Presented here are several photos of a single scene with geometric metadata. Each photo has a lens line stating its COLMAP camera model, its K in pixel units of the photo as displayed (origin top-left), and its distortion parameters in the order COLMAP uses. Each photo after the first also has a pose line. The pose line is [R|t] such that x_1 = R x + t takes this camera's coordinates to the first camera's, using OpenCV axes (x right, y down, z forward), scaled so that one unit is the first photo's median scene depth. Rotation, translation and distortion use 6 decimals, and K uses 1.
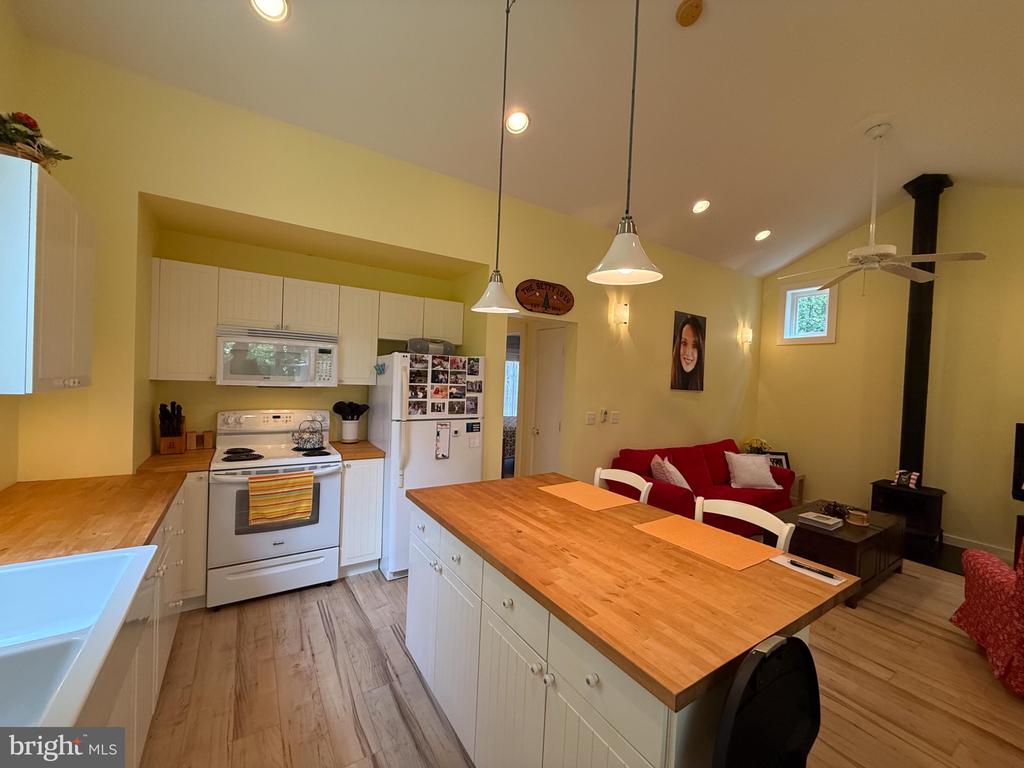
lens RADIAL K [[407.8, 0, 508.9], [0, 407.8, 385.2], [0, 0, 1]] dist [-0.000362, -0.000274]
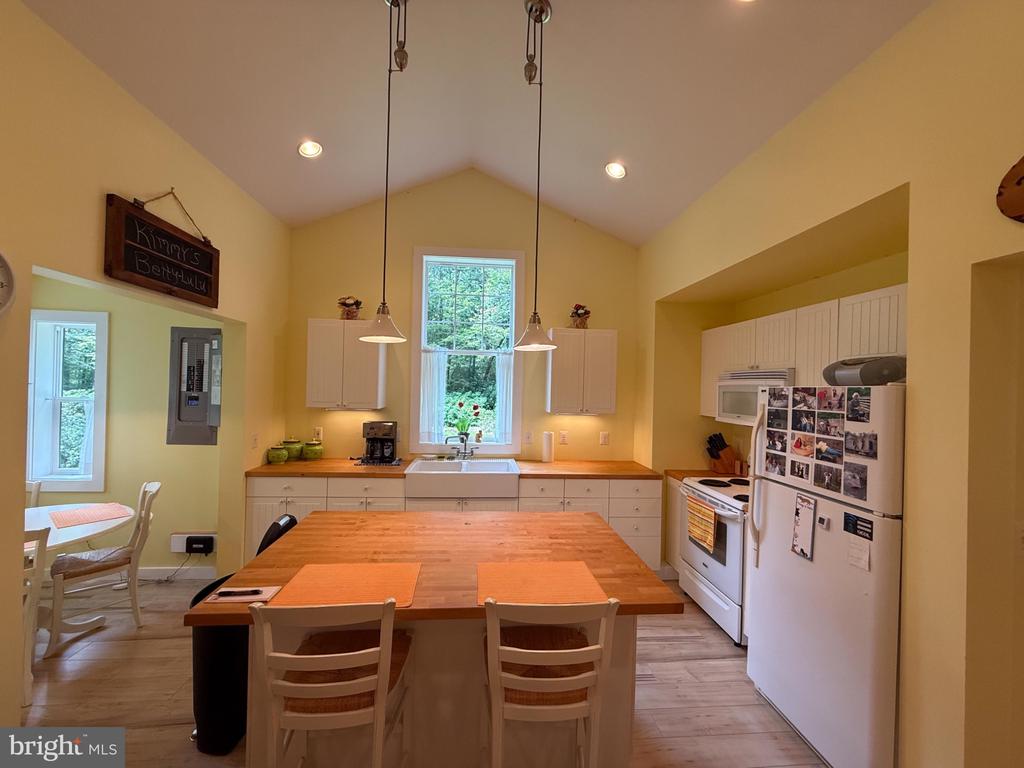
lens RADIAL K [[407.8, 0, 510.1], [0, 407.8, 387.6], [0, 0, 1]] dist [-0.000362, -0.000274]
pose [[-0.467070, -0.050939, -0.882752, 0.607283], [-0.065964, 0.997565, -0.022662, -0.028535], [0.881756, 0.047645, -0.469293, 0.916792]]
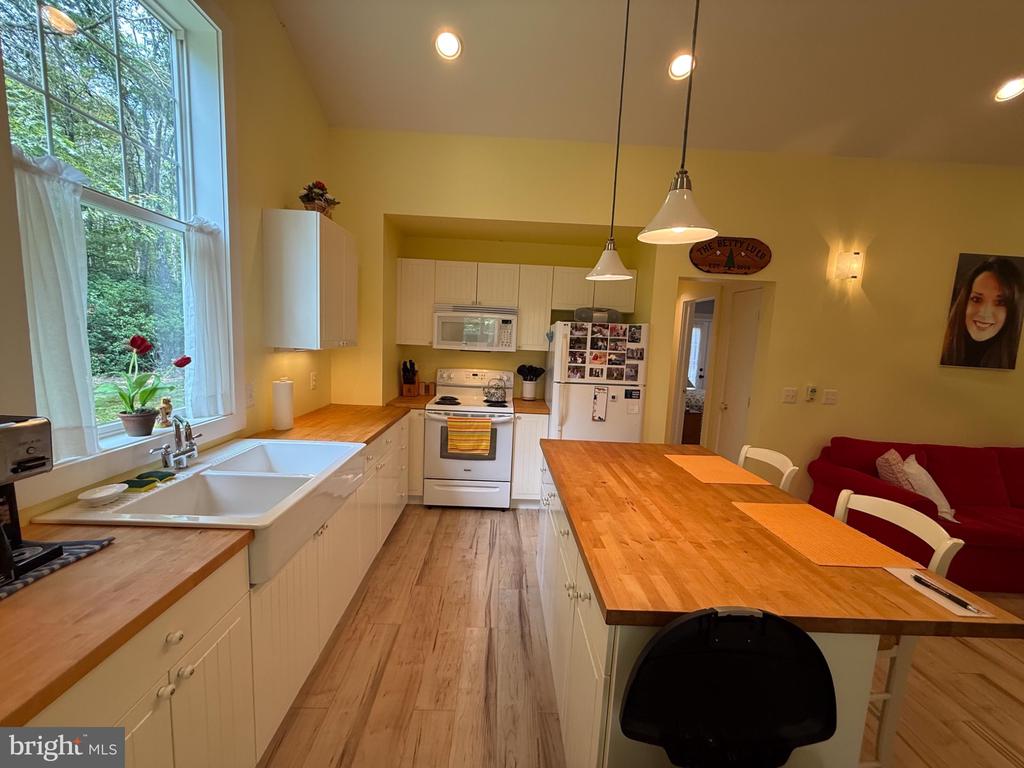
lens RADIAL K [[407.8, 0, 508.5], [0, 407.8, 384.9], [0, 0, 1]] dist [-0.000362, -0.000274]
pose [[0.848908, 0.058727, -0.525268, 0.197596], [-0.022076, 0.996880, 0.075777, 0.011035], [0.528079, -0.052732, 0.847556, -0.025821]]
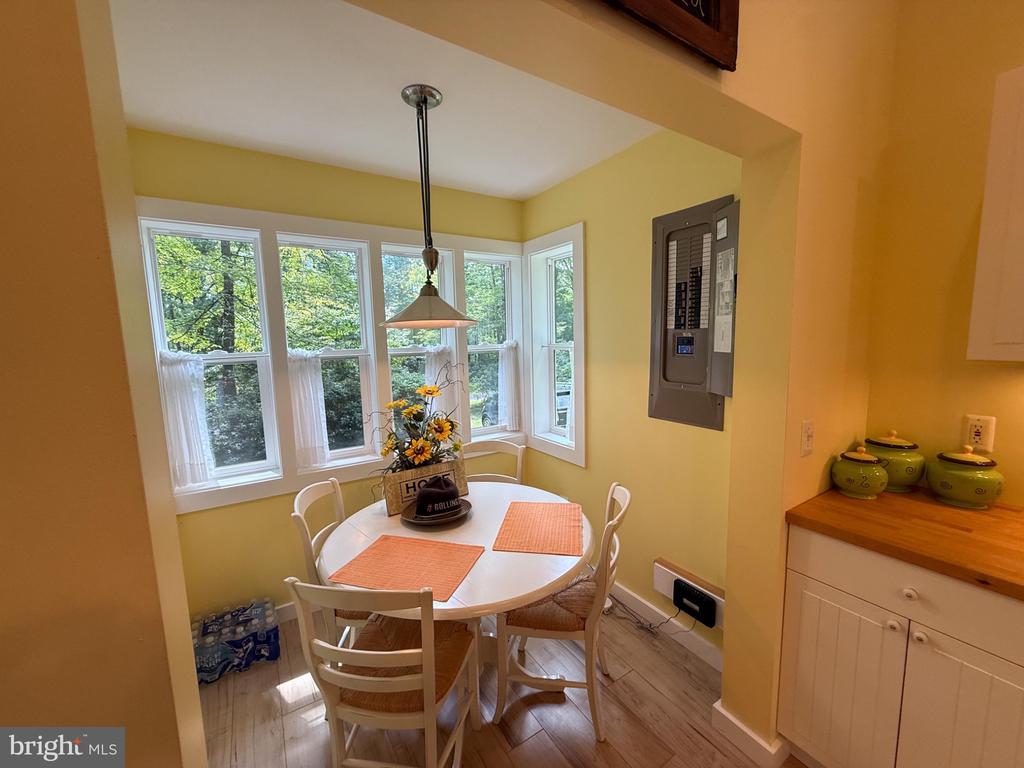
lens RADIAL K [[407.8, 0, 513.4], [0, 407.8, 379.3], [0, 0, 1]] dist [-0.000362, -0.000274]
pose [[-0.999884, -0.014860, -0.003319, 0.474062], [-0.015169, 0.991053, 0.132601, -0.011716], [0.001319, 0.132636, -0.991164, 0.639364]]
